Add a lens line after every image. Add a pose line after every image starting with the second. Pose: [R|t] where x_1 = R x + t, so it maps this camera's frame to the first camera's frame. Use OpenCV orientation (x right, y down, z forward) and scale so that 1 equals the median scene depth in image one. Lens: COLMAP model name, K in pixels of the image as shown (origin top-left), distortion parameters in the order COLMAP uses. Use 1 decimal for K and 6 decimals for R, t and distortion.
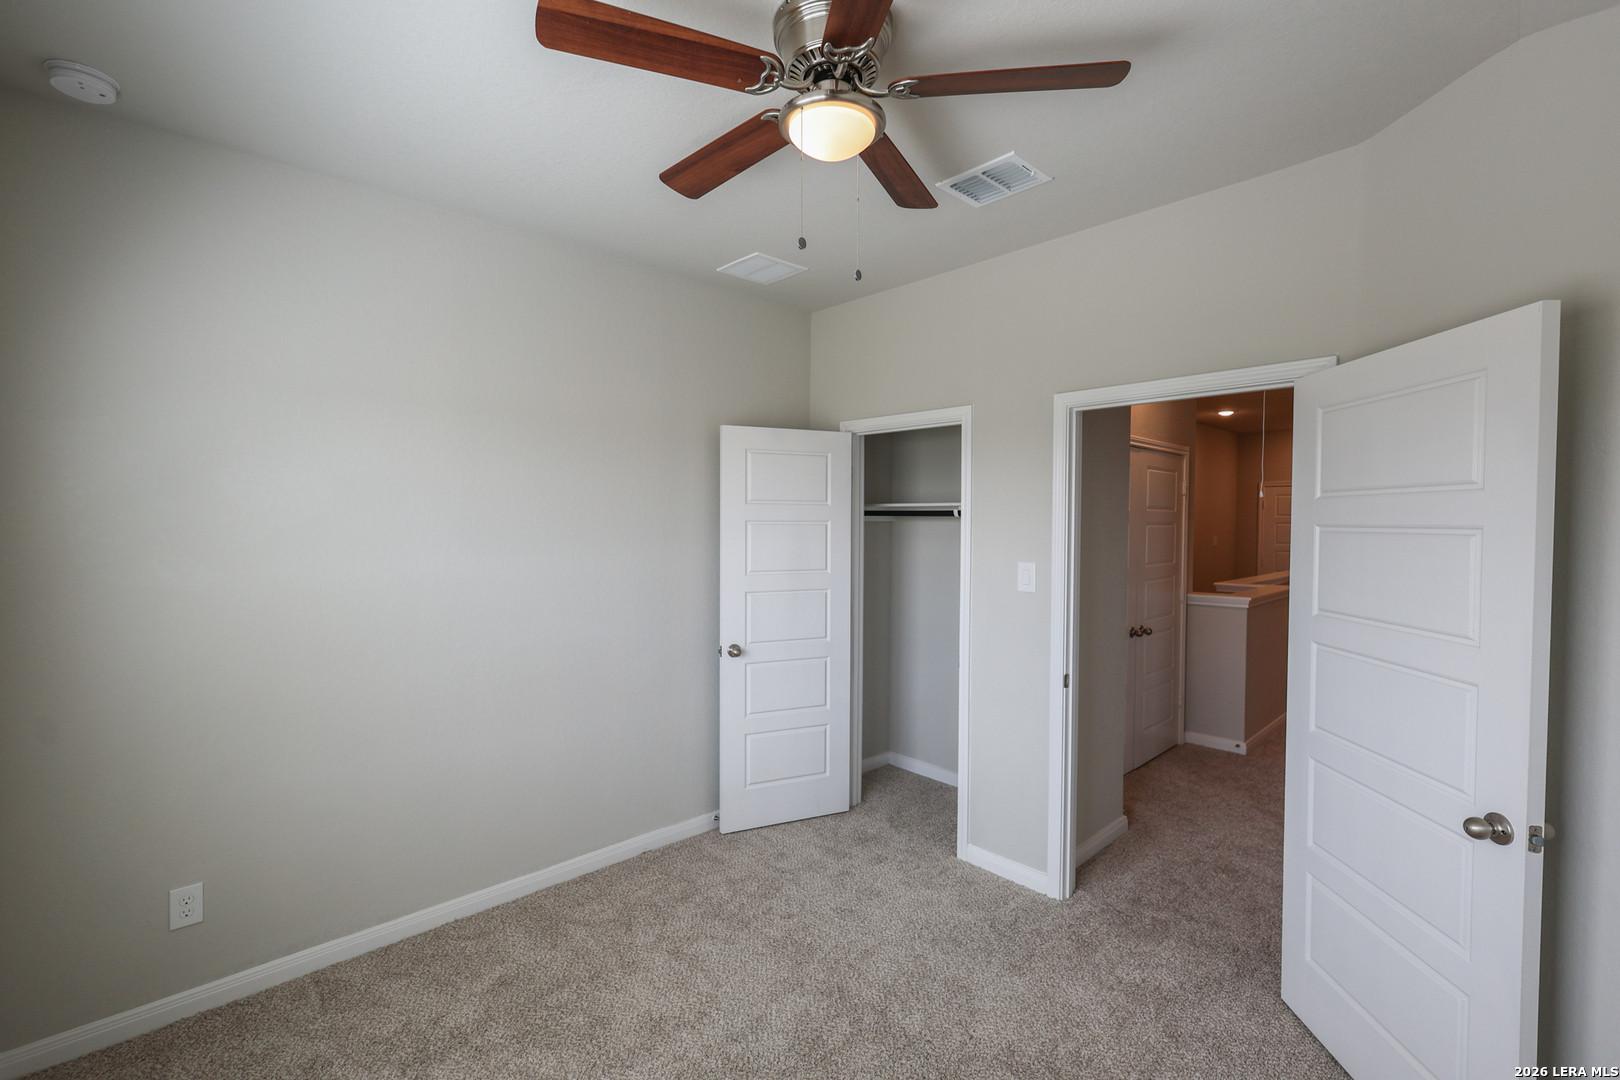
lens RADIAL K [[699.2, 0, 807.7], [0, 699.2, 537.4], [0, 0, 1]] dist [0.002754, -0.000112]
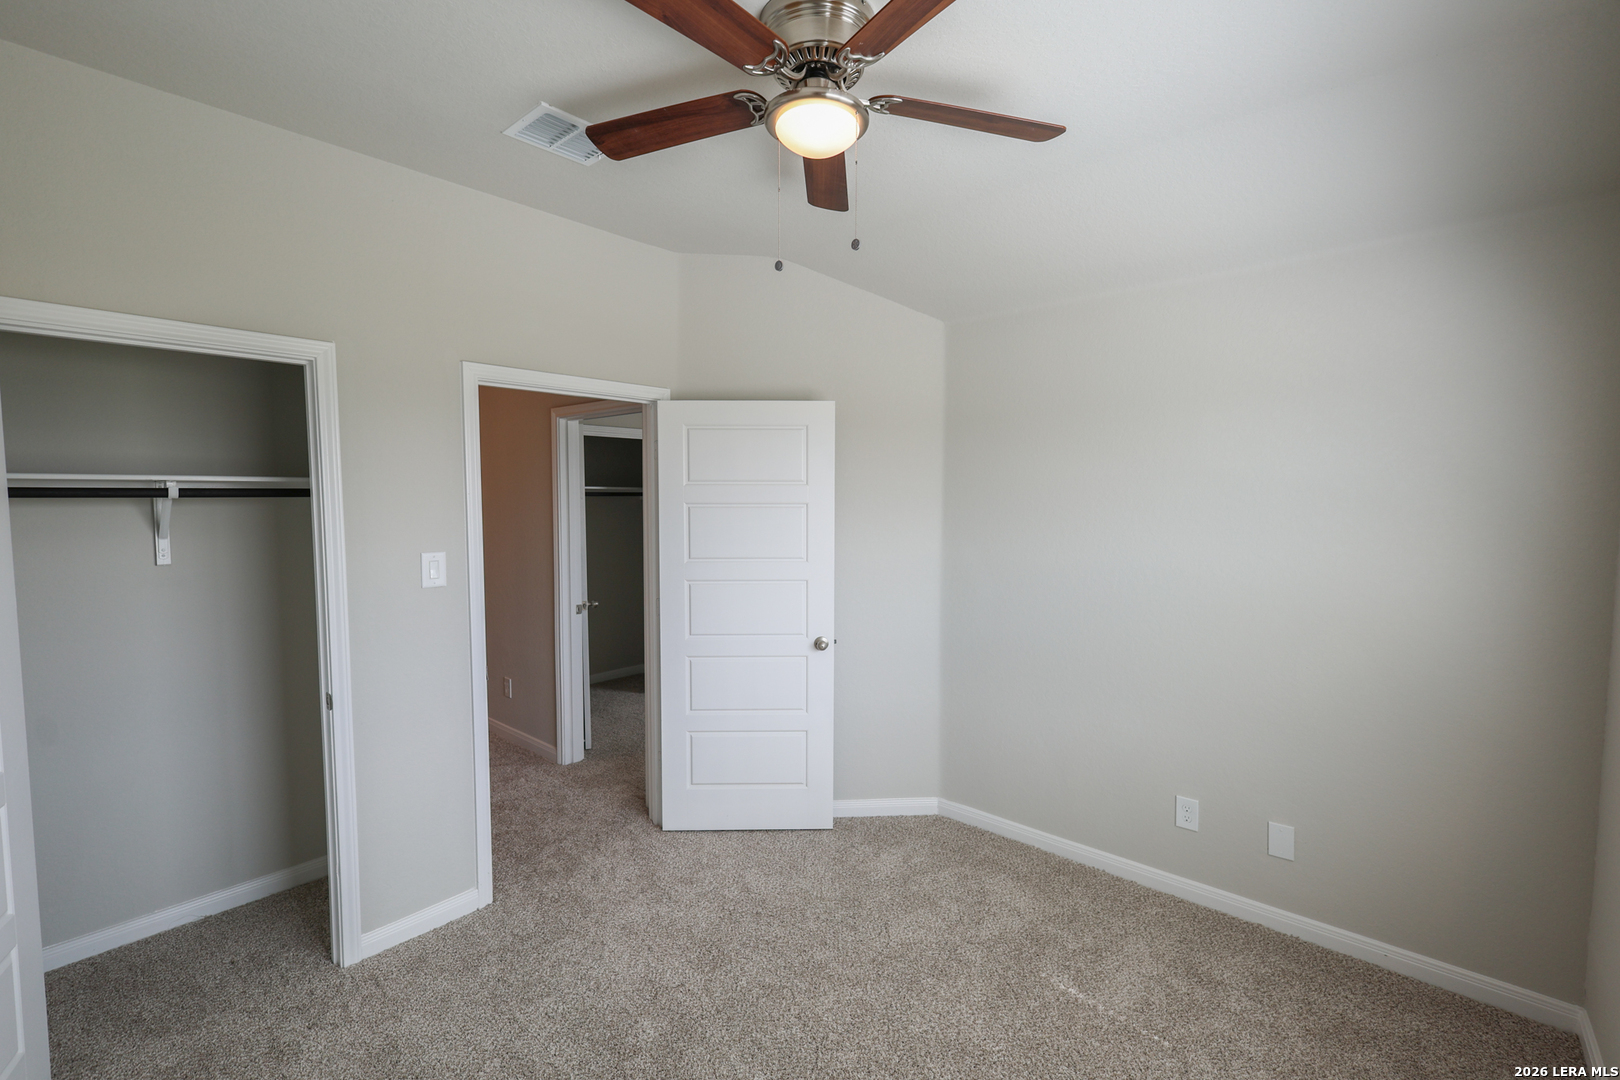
lens RADIAL K [[699.2, 0, 807.7], [0, 699.2, 537.4], [0, 0, 1]] dist [0.002754, -0.000112]
pose [[-0.095129, -0.061811, 0.993544, -0.594512], [0.028807, 0.997481, 0.064814, -0.024644], [-0.995048, 0.034787, -0.093109, 0.643631]]
